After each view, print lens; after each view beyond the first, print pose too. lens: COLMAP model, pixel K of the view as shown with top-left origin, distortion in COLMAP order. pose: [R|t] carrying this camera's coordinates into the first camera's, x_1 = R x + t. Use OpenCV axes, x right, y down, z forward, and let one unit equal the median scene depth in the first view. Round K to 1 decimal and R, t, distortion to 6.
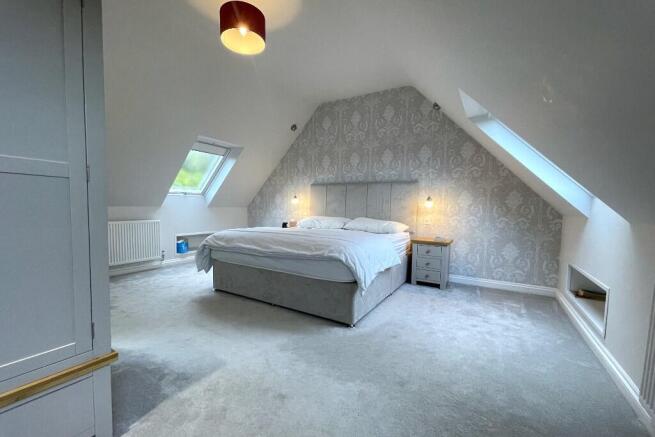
lens RADIAL K [[270.5, 0, 330.3], [0, 270.5, 219.4], [0, 0, 1]] dist [-0.002241, -0.001505]
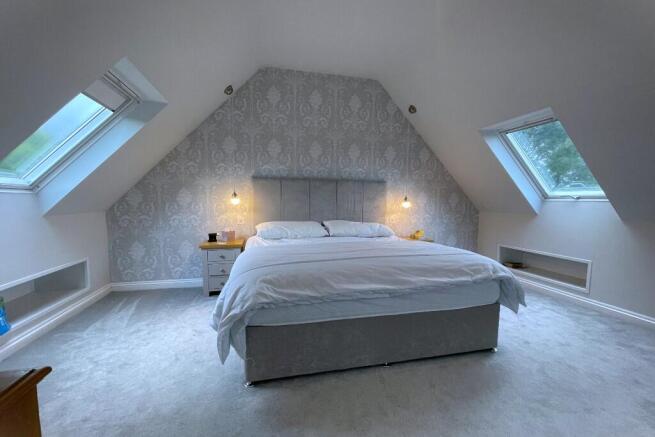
lens RADIAL K [[270.5, 0, 326.9], [0, 270.5, 217.6], [0, 0, 1]] dist [-0.002241, -0.001505]
pose [[0.719603, -0.054778, 0.692222, -0.491595], [0.037808, 0.998496, 0.039711, -0.049812], [-0.693356, -0.002405, 0.720591, 0.402891]]
